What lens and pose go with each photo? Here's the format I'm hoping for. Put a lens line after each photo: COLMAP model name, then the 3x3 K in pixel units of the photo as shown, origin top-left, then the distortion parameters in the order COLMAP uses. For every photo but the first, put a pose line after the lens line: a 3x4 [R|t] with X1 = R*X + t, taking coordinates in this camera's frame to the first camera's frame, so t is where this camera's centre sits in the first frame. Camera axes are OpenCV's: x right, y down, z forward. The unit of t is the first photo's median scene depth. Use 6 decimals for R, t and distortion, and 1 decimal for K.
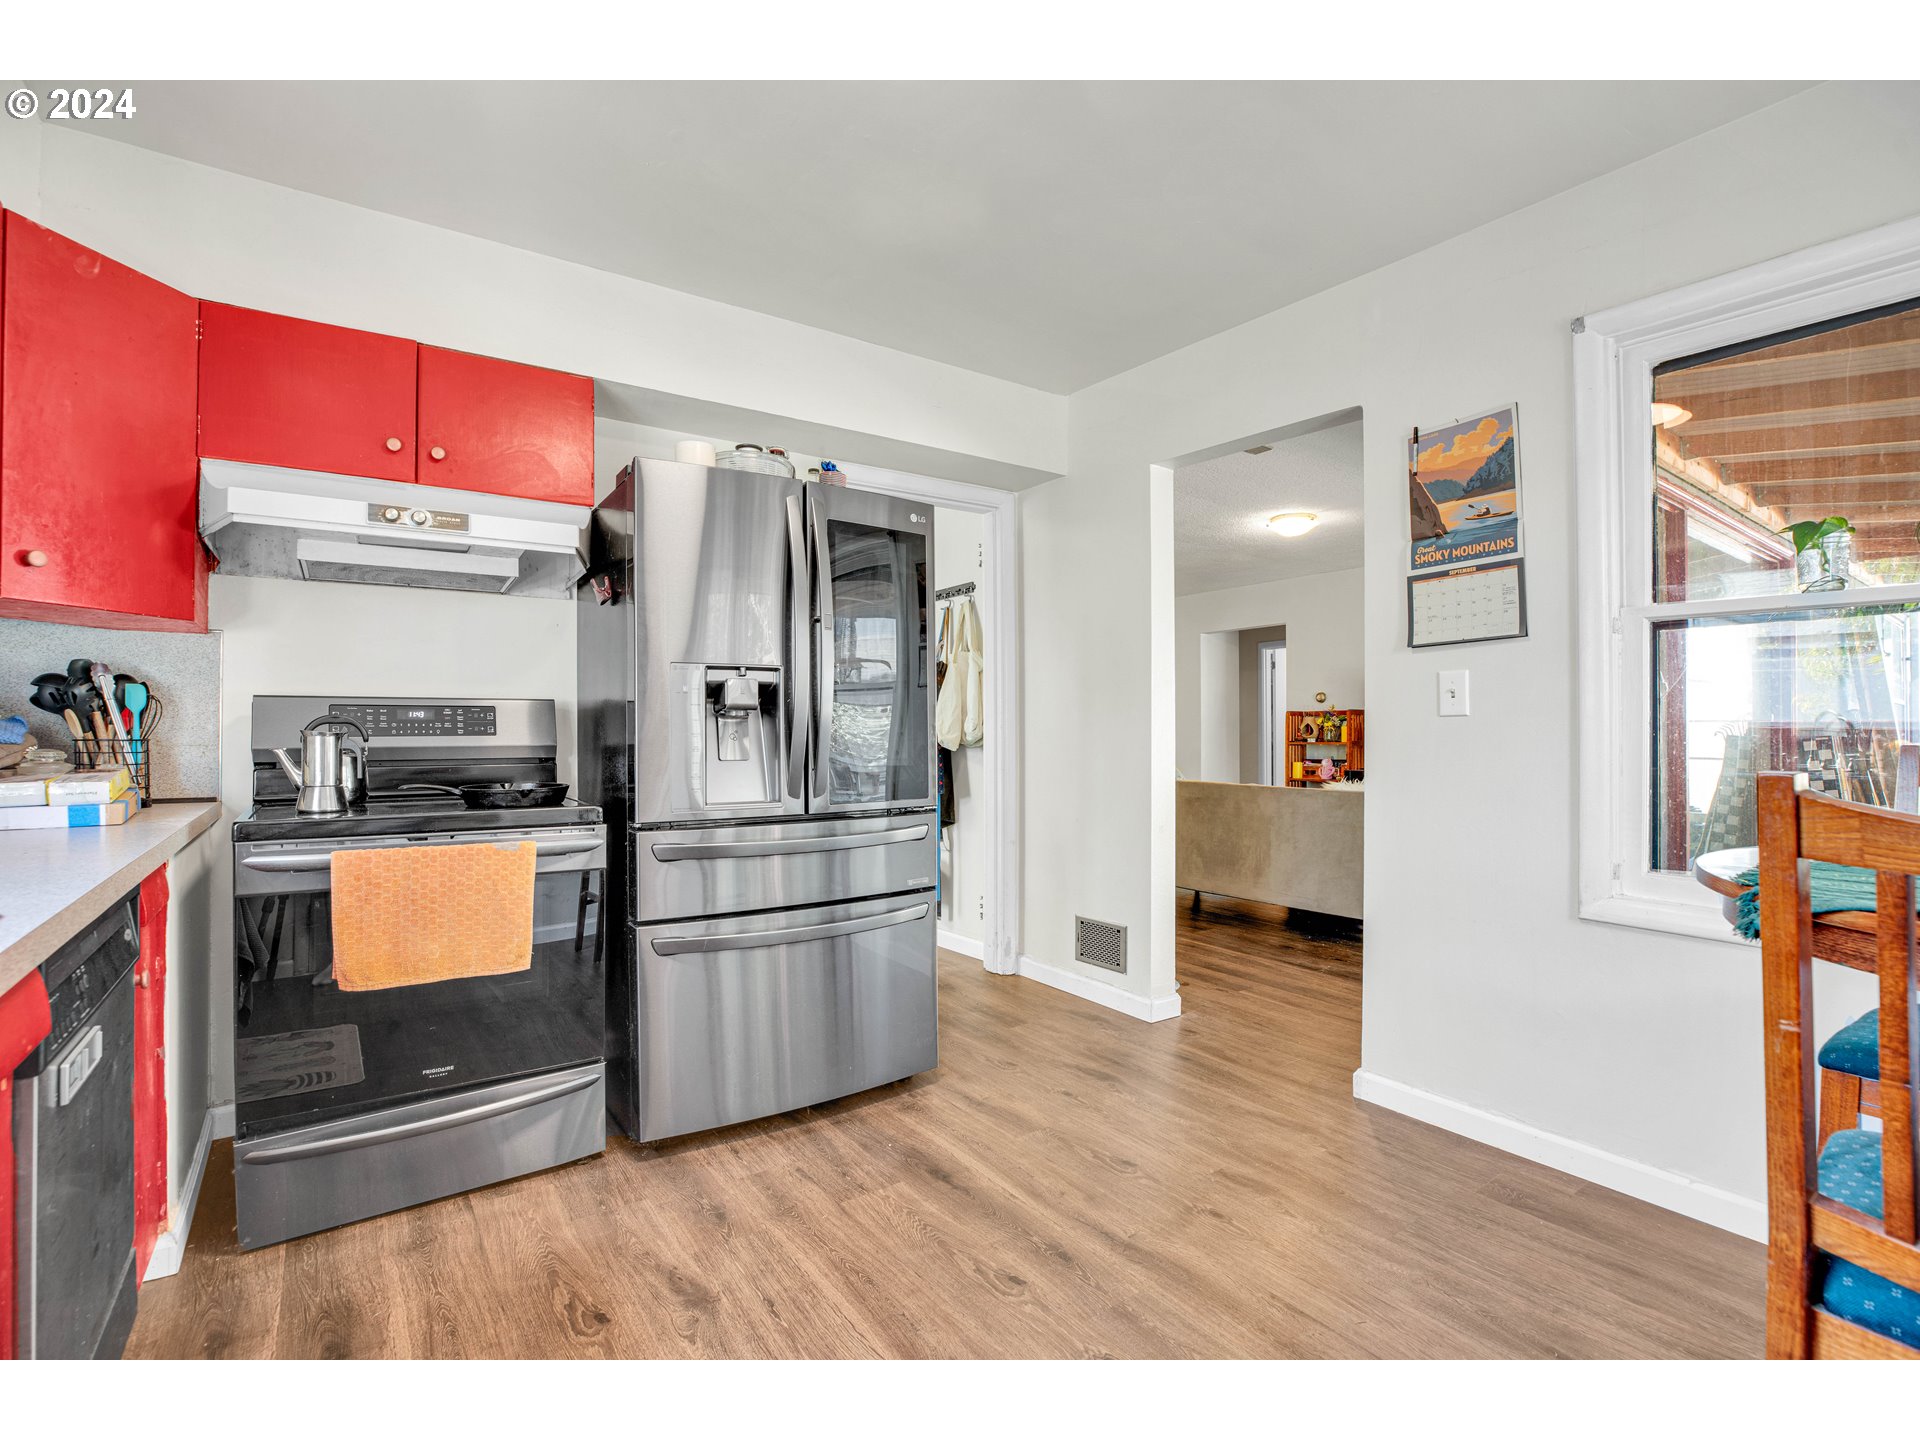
lens RADIAL K [[910.7, 0, 960.0], [0, 910.7, 720.0], [0, 0, 1]] dist [-0.020784, 0.001253]
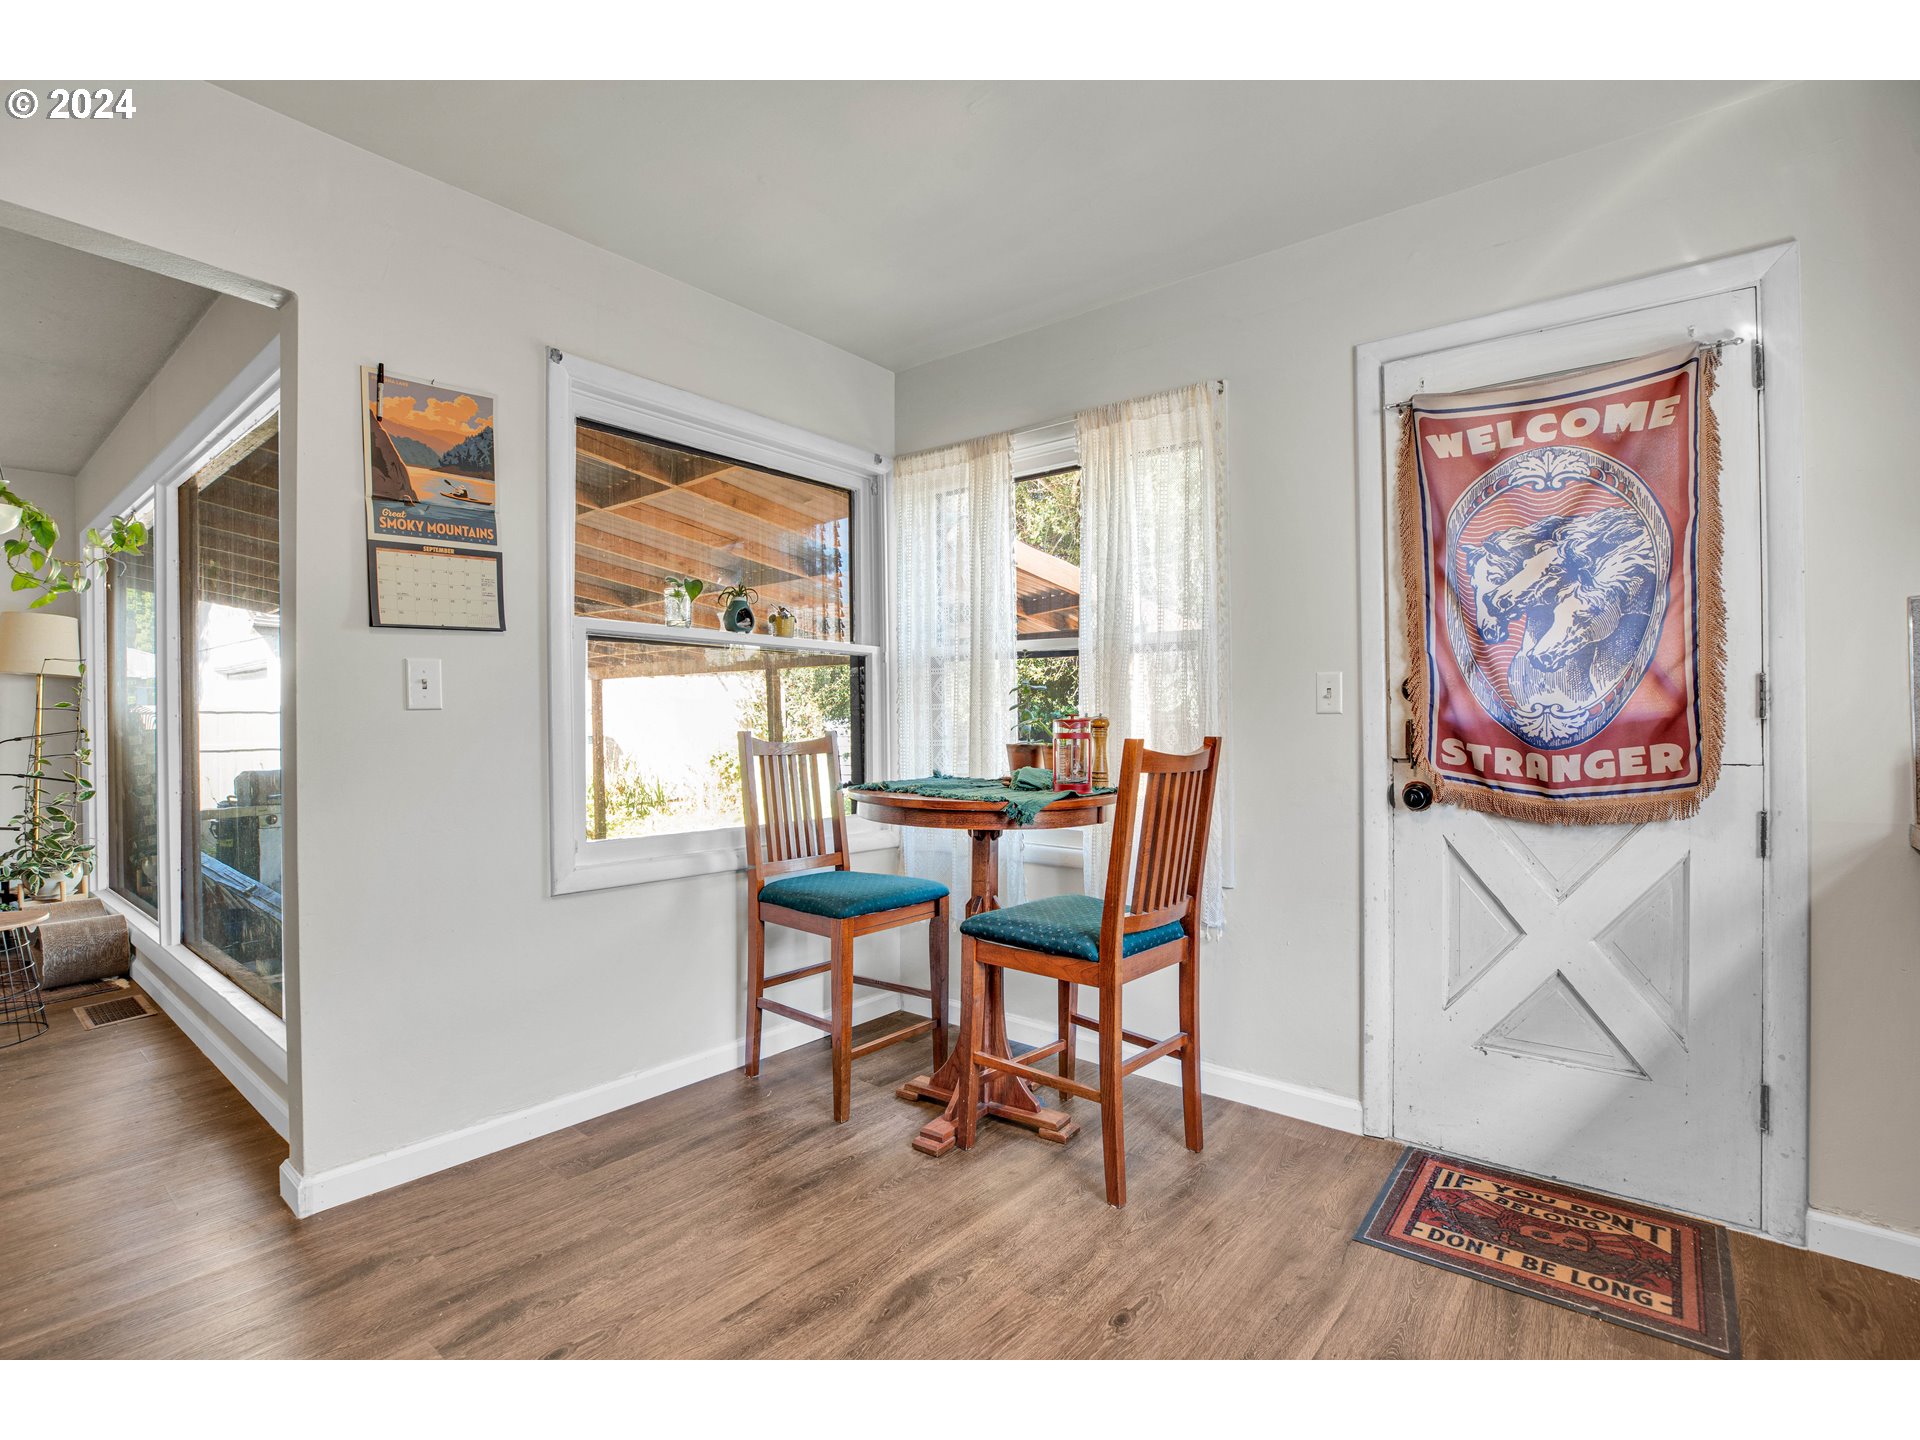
lens RADIAL K [[910.7, 0, 960.0], [0, 910.7, 720.0], [0, 0, 1]] dist [-0.020784, 0.001253]
pose [[-0.257861, 0.001654, 0.966181, -0.466646], [0.001938, 0.999997, -0.001195, 0.008313], [-0.966180, 0.001564, -0.257864, 0.744046]]
